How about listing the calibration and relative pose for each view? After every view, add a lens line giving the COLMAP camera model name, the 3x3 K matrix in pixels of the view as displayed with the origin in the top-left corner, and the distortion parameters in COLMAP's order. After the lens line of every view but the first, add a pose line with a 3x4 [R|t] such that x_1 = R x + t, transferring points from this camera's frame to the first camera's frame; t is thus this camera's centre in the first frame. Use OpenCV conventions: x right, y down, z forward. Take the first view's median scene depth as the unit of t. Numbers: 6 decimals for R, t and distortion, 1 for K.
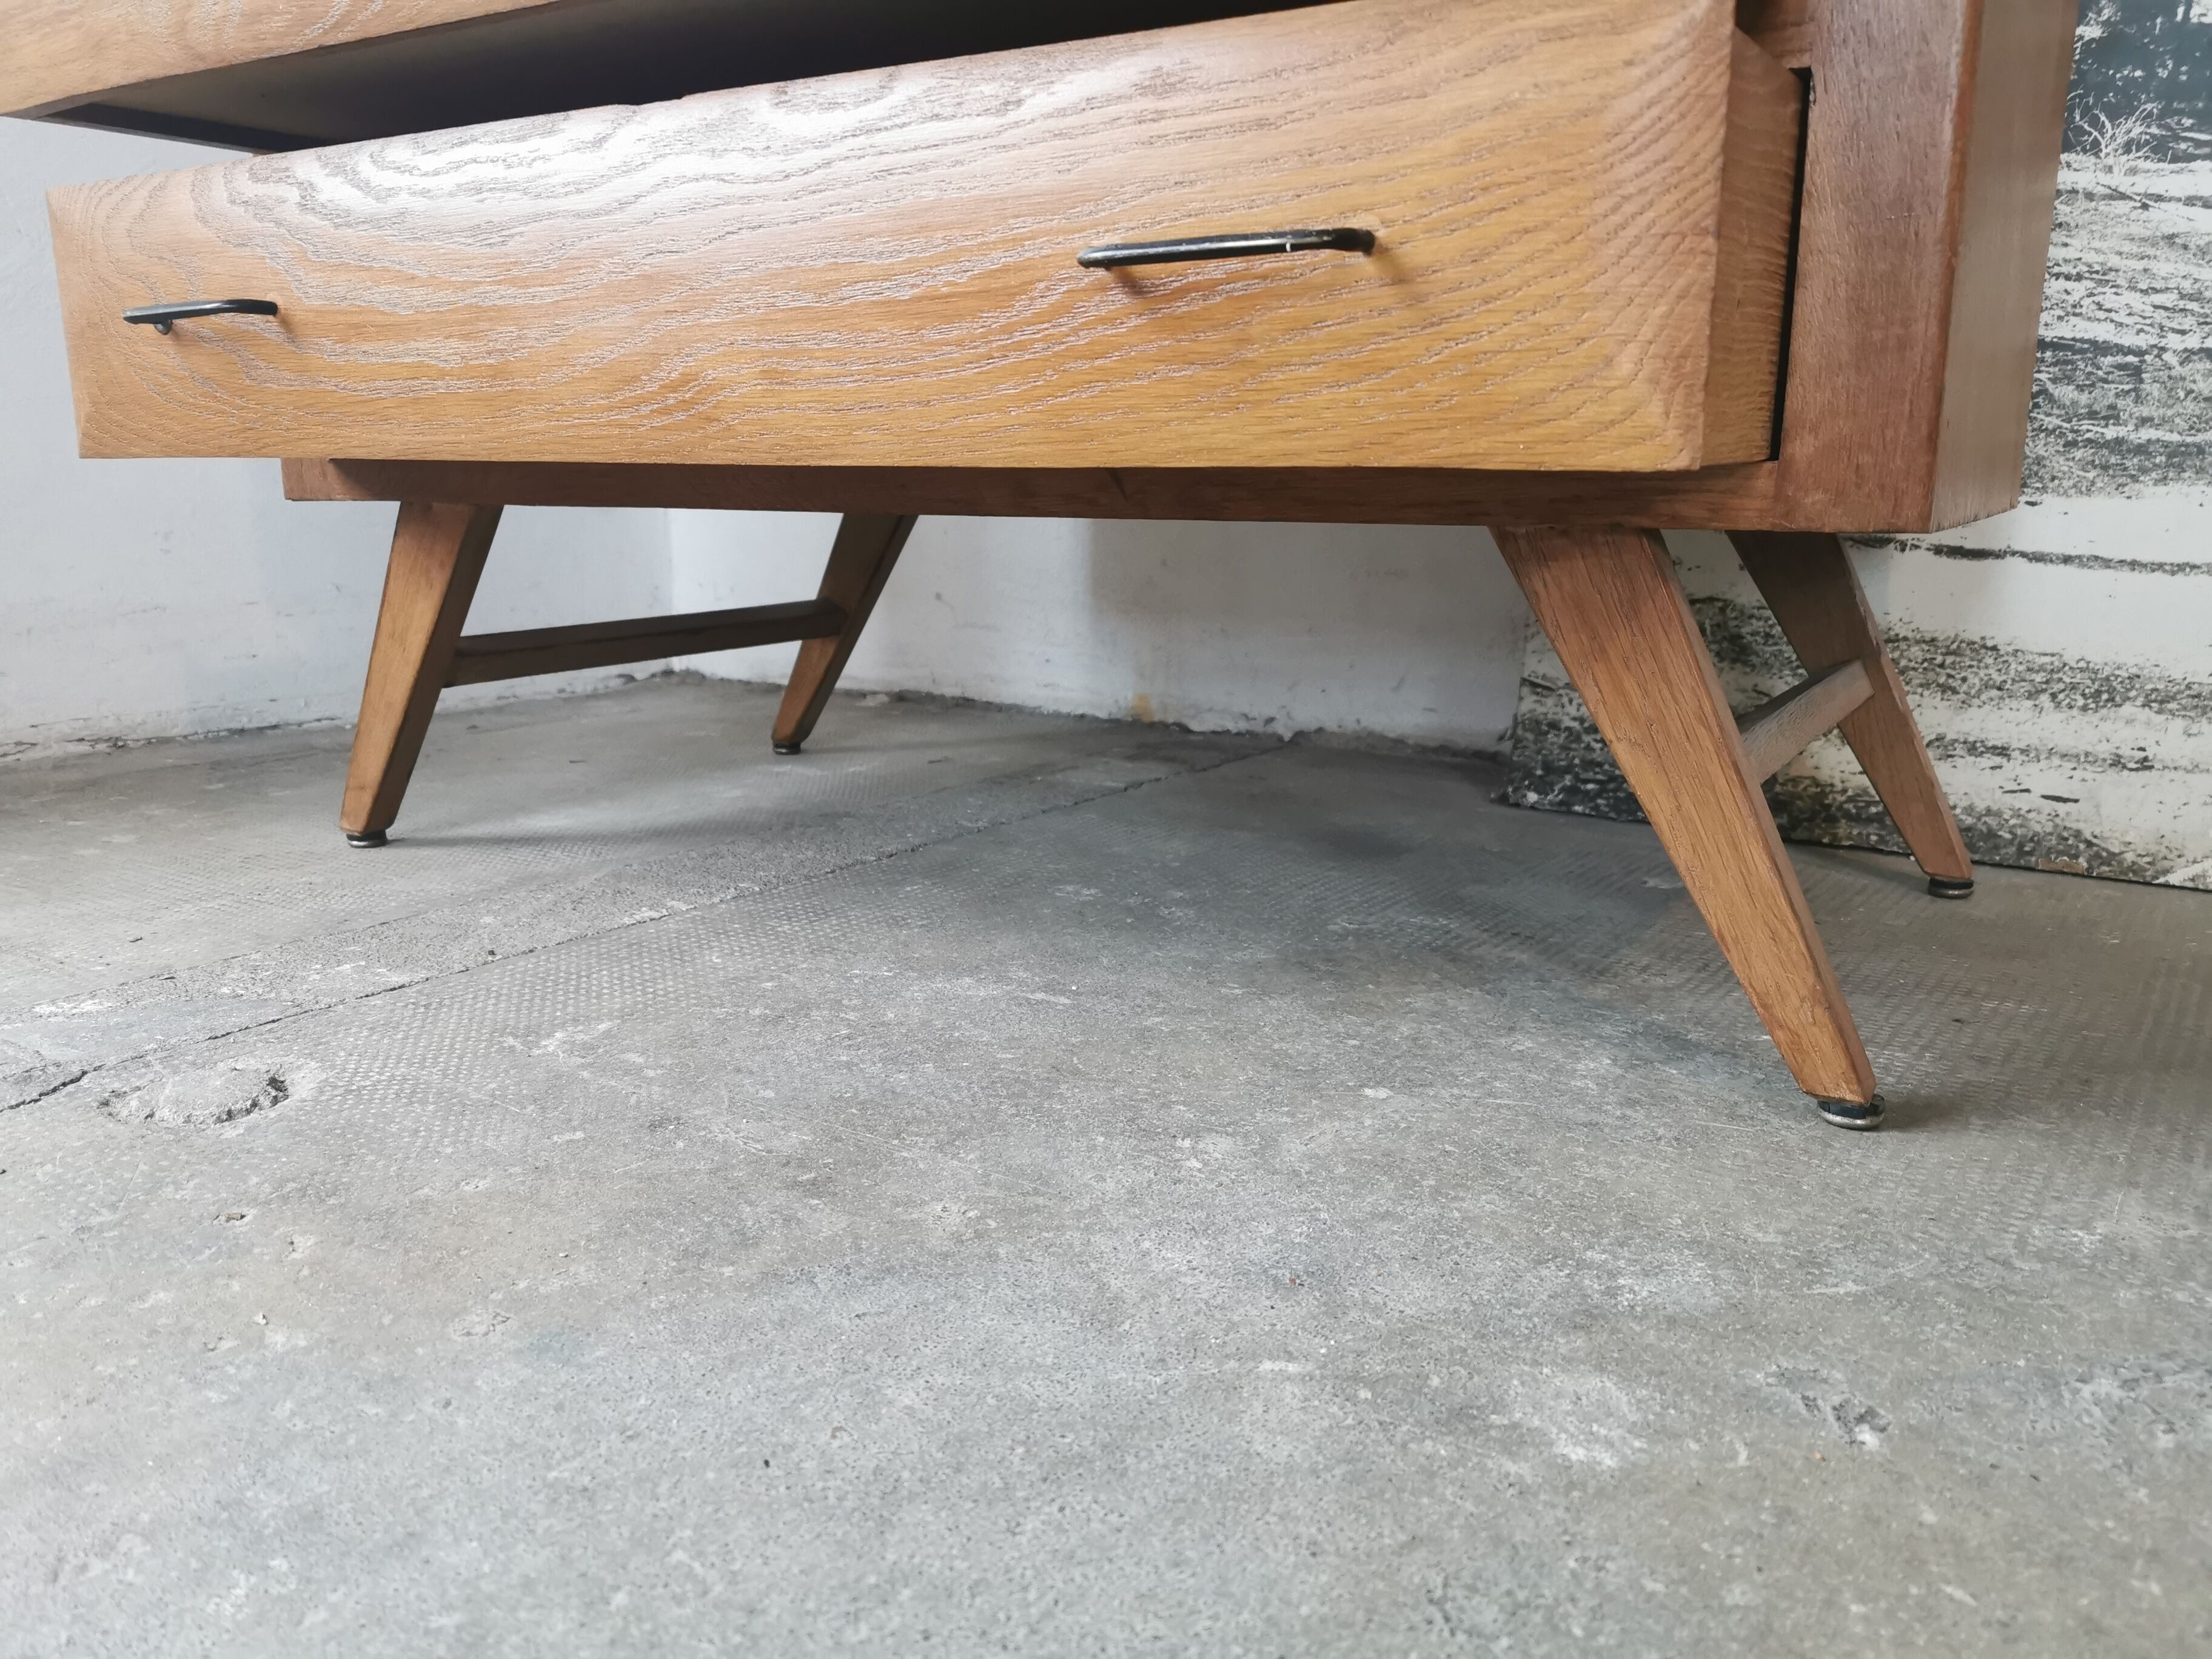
lens RADIAL K [[1715.1, 0, 1096.3], [0, 1715.1, 849.2], [0, 0, 1]] dist [0.060624, -0.082541]
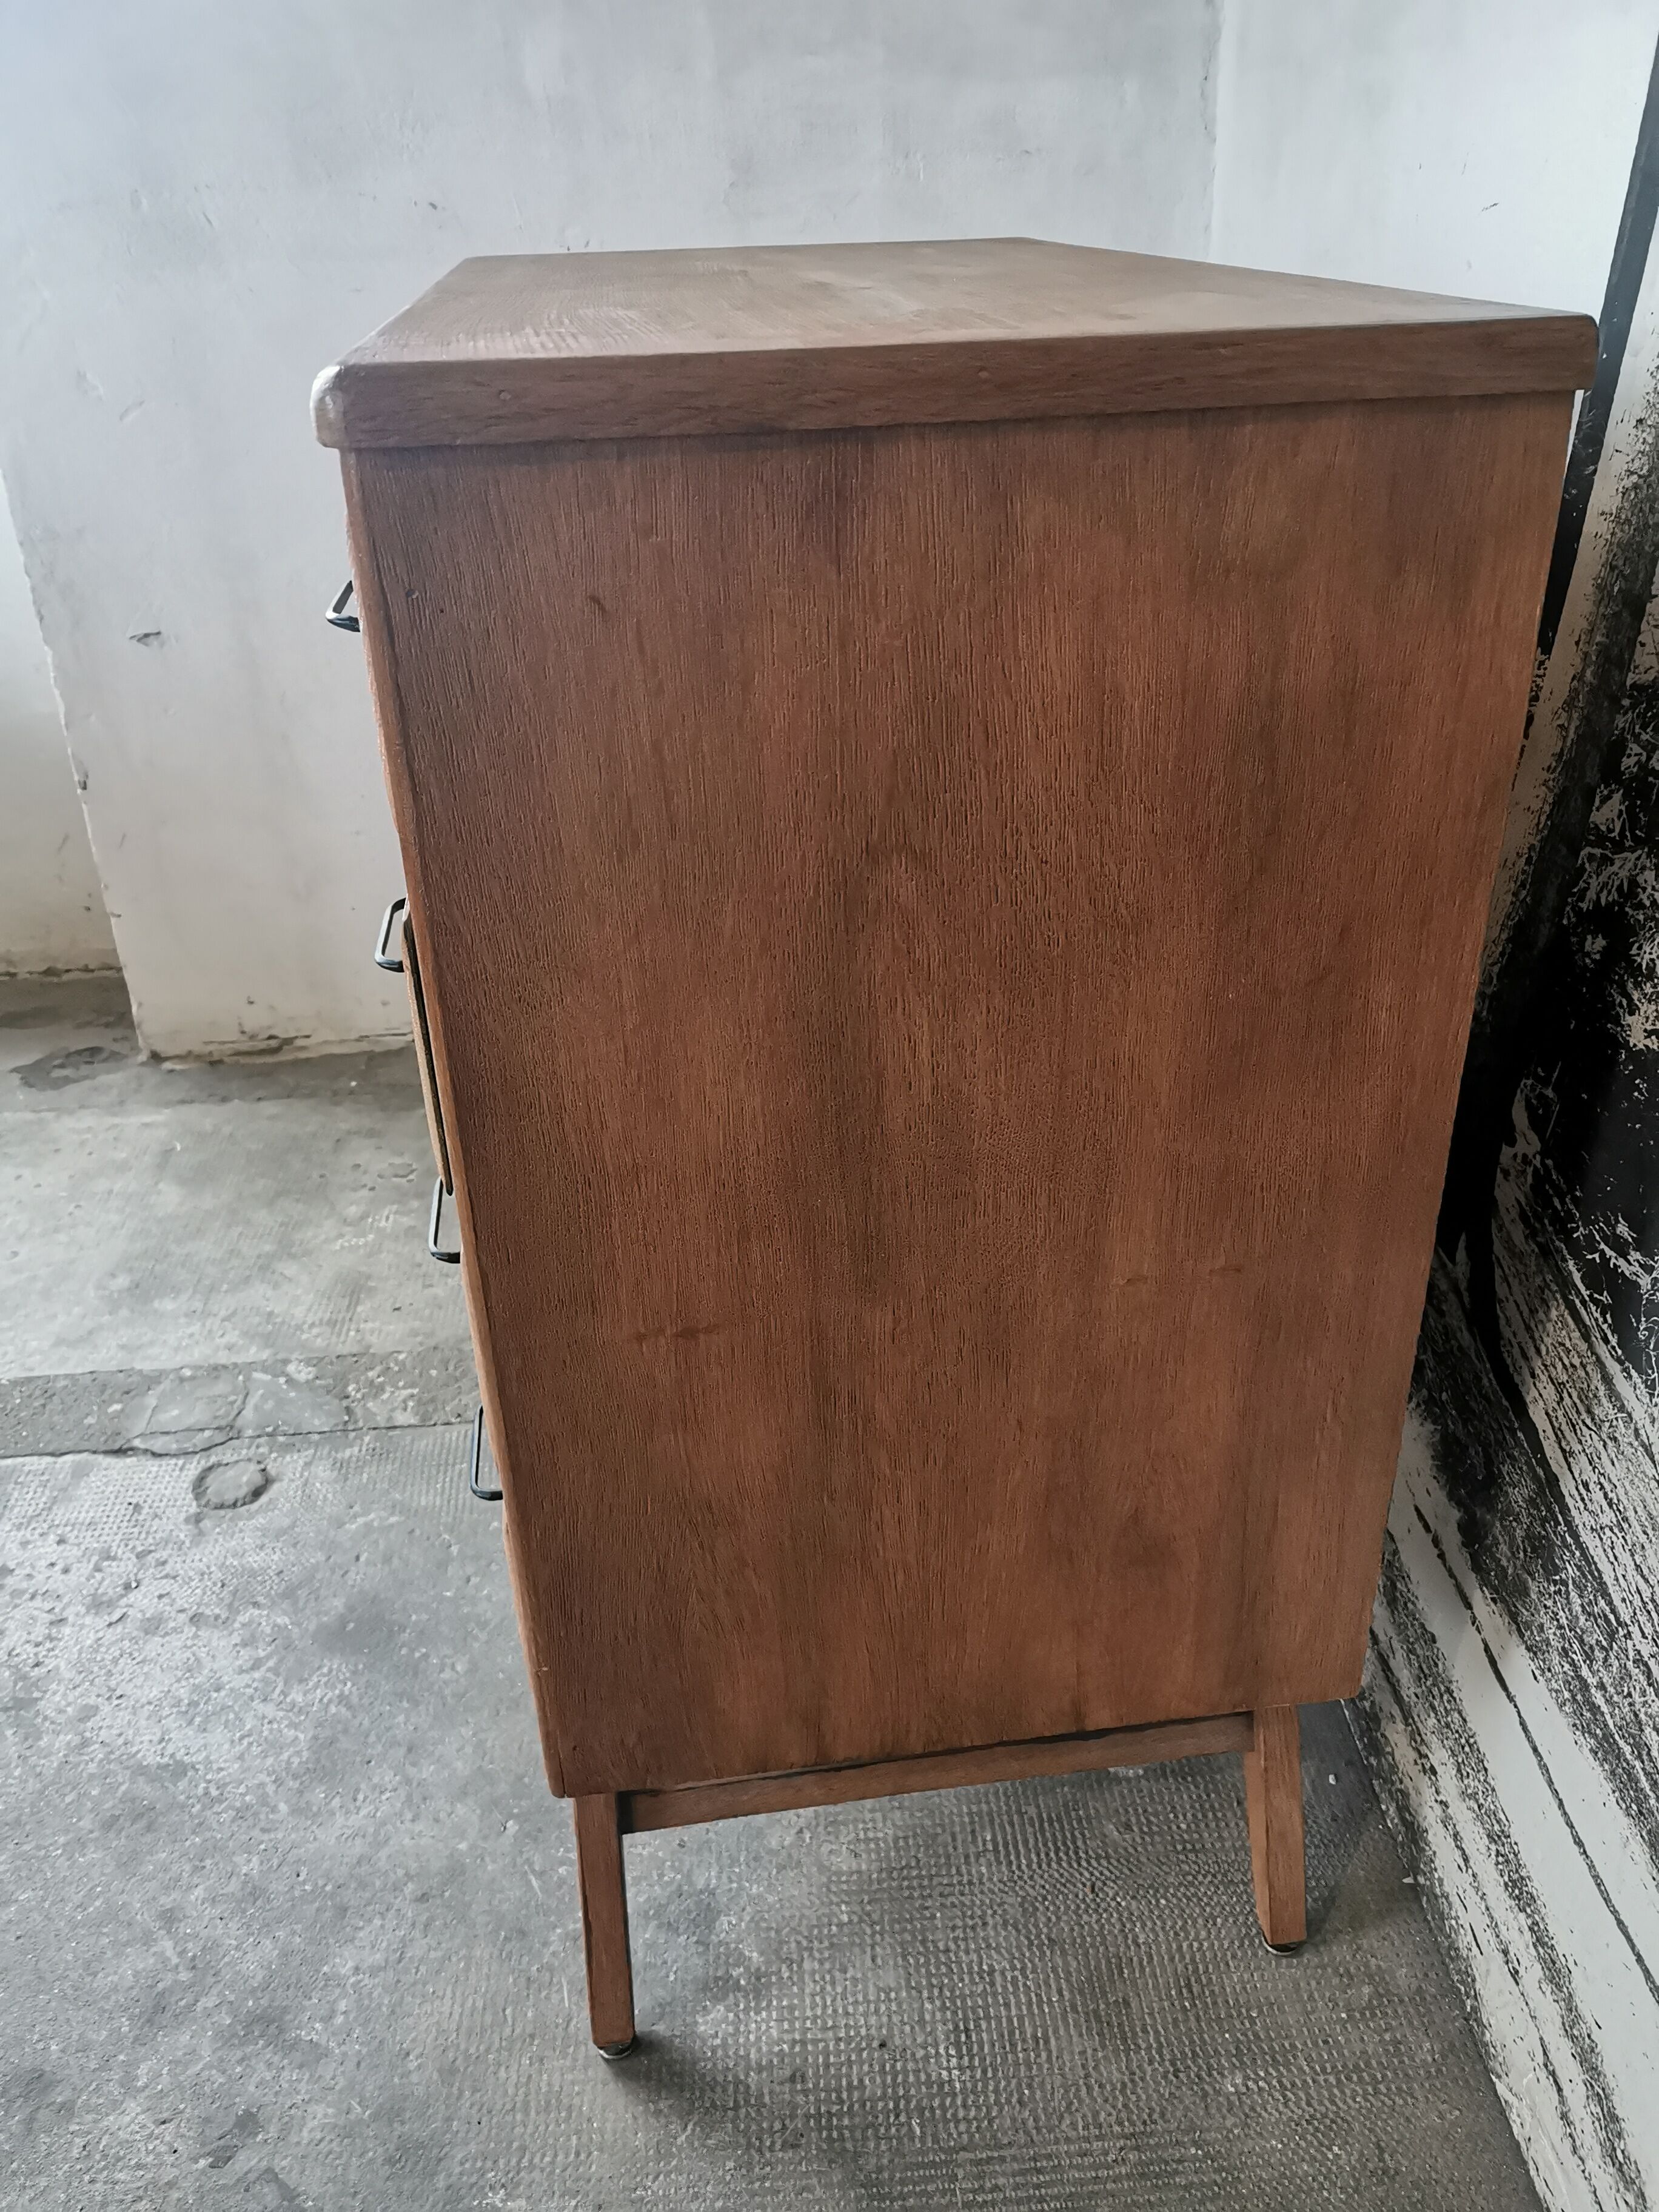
lens RADIAL K [[1715.1, 0, 817.4], [0, 1715.1, 1128.7], [0, 0, 1]] dist [0.060624, -0.082541]
pose [[0.619924, 0.363106, -0.695592, 0.921732], [-0.134891, 0.922605, 0.361393, -0.824507], [0.772981, -0.130207, 0.620924, 0.190500]]
